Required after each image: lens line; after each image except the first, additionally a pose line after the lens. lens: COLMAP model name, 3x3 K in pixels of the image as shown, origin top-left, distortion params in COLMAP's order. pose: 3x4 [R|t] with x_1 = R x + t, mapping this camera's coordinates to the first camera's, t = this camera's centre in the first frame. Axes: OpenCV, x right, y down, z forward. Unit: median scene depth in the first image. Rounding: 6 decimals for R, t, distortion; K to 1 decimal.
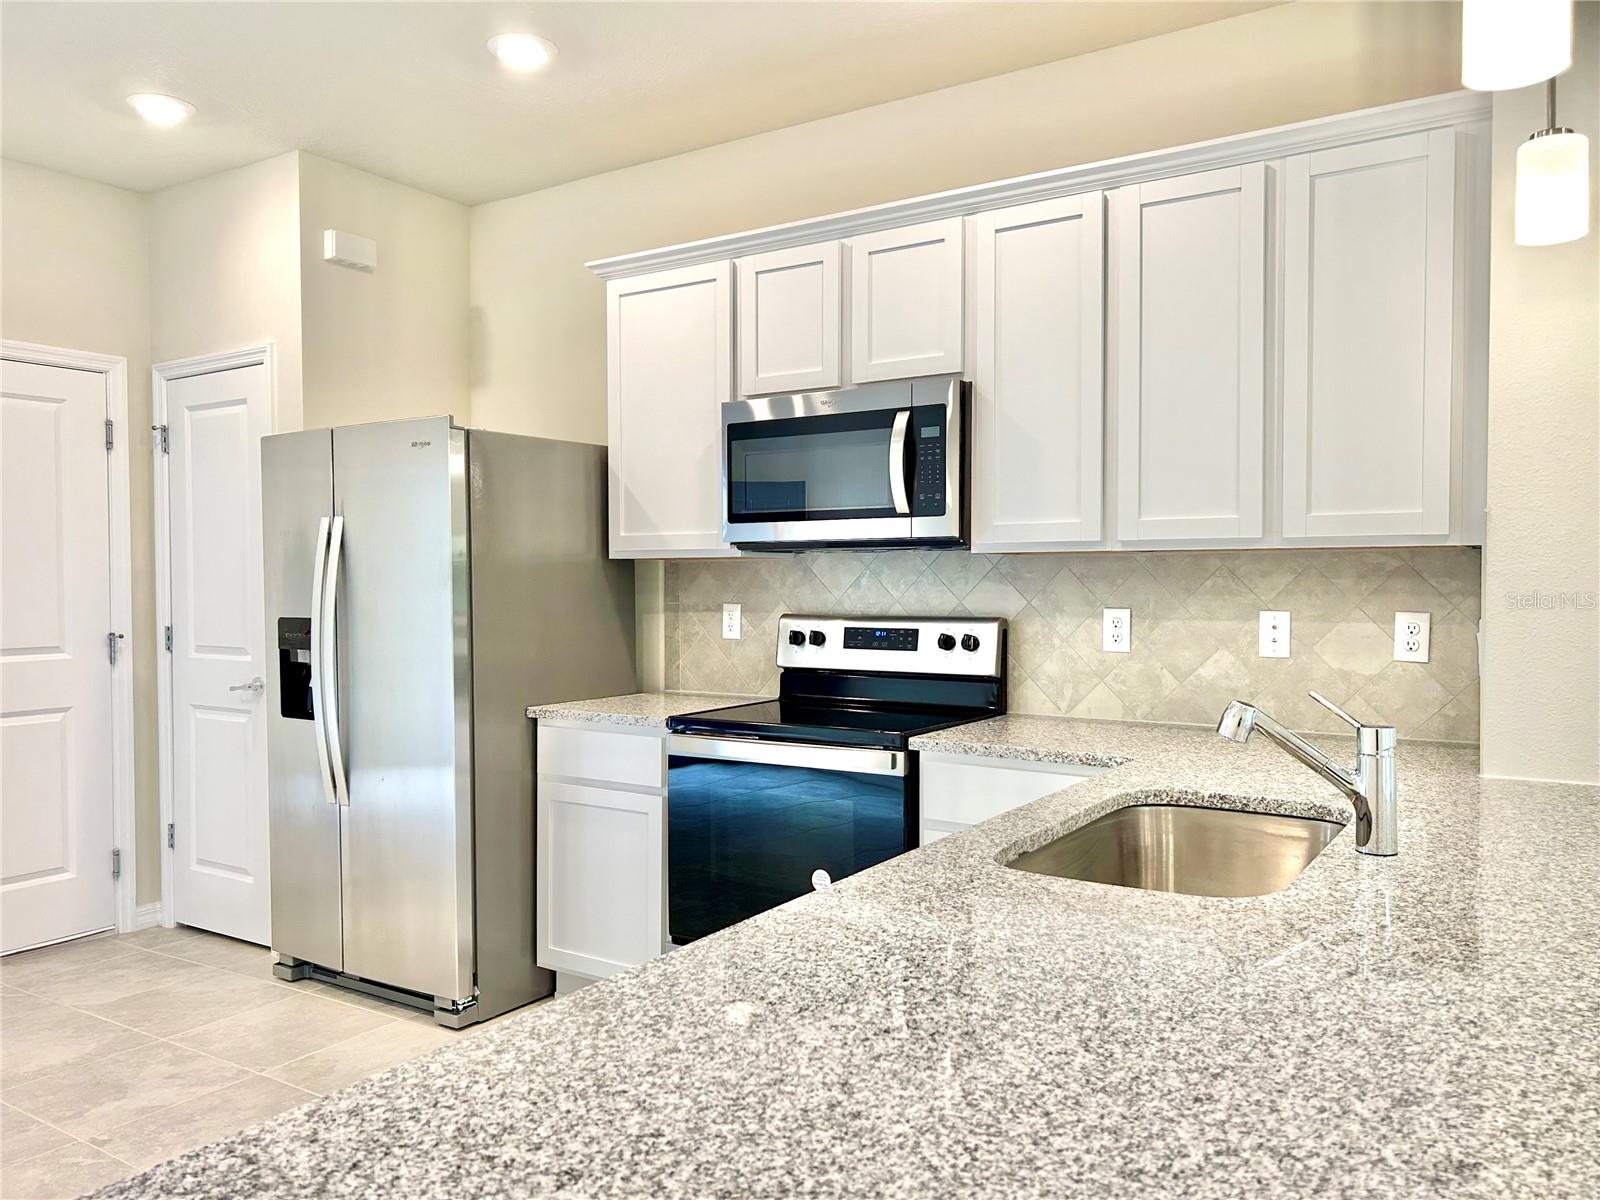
lens RADIAL K [[1216.0, 0, 800.0], [0, 1216.0, 600.9], [0, 0, 1]] dist [0.035754, -0.006000]
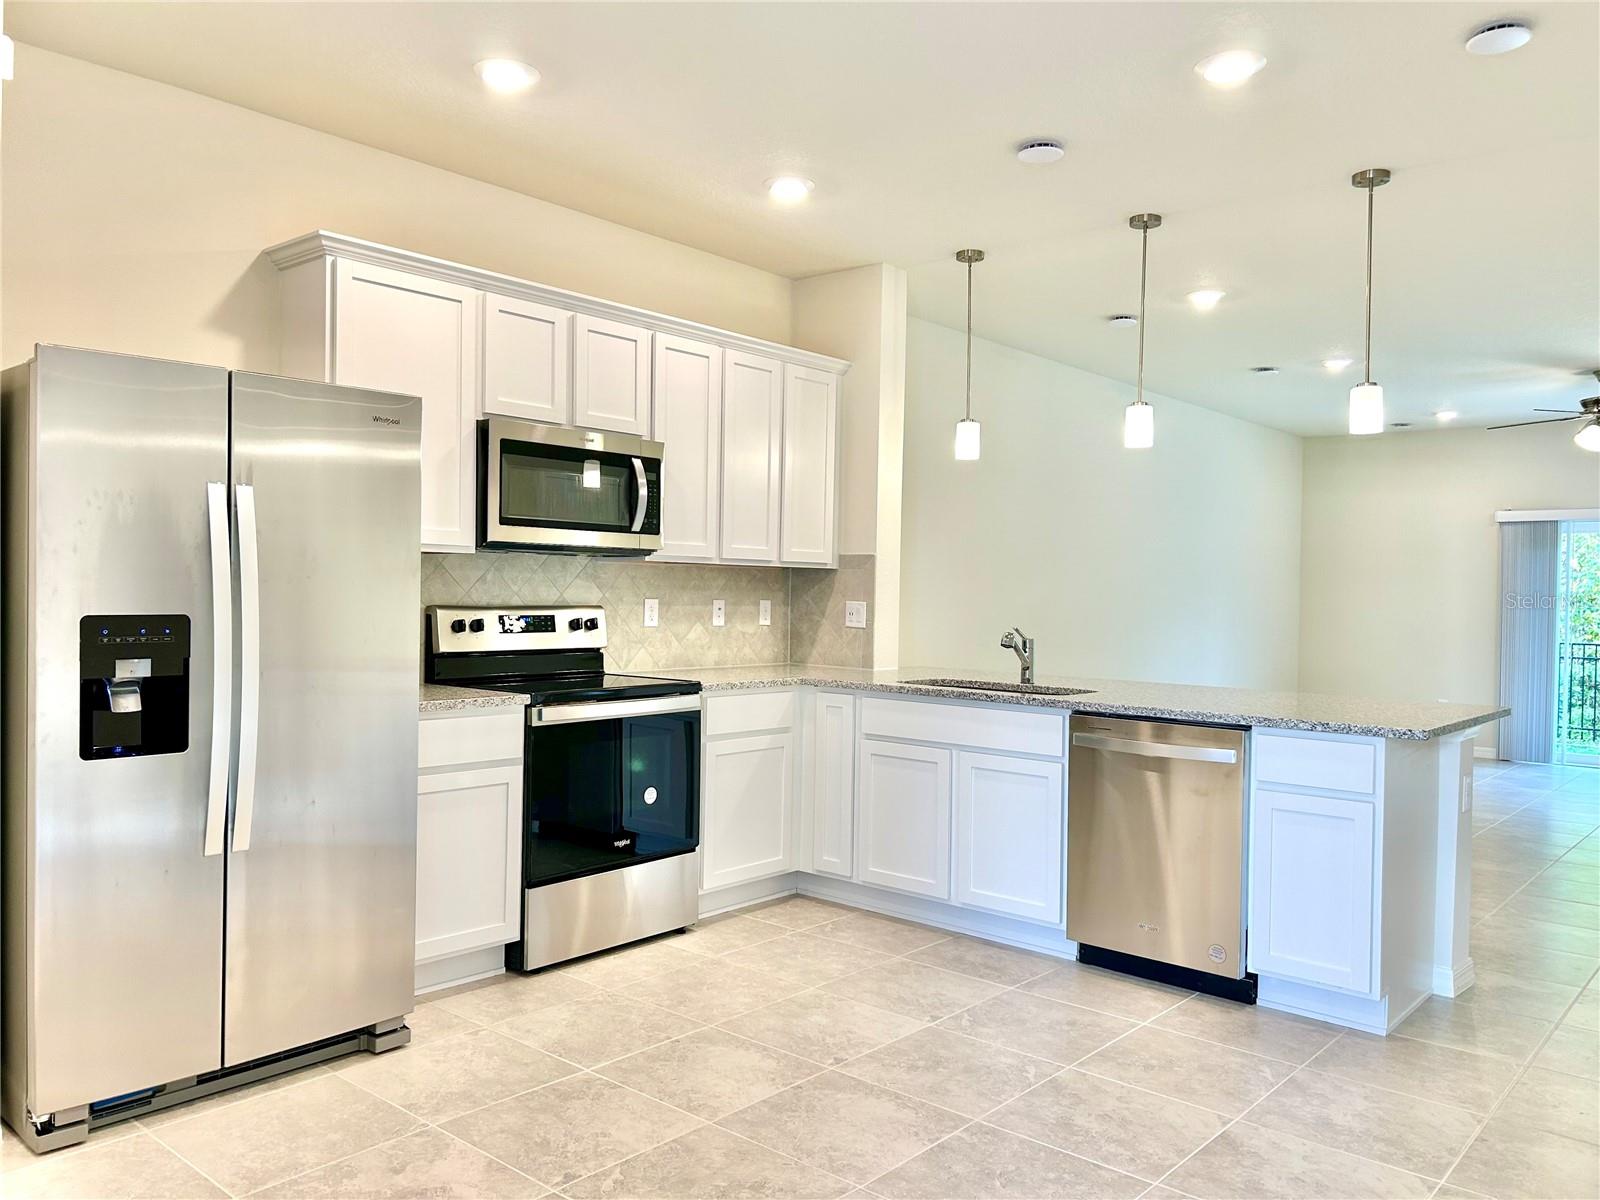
lens RADIAL K [[1216.0, 0, 800.0], [0, 1216.0, 602.6], [0, 0, 1]] dist [0.035754, -0.006000]
pose [[0.147041, -0.013118, 0.989043, -1.203536], [-0.013782, 0.999788, 0.015309, -0.014786], [-0.989034, -0.015882, 0.146829, 0.572995]]
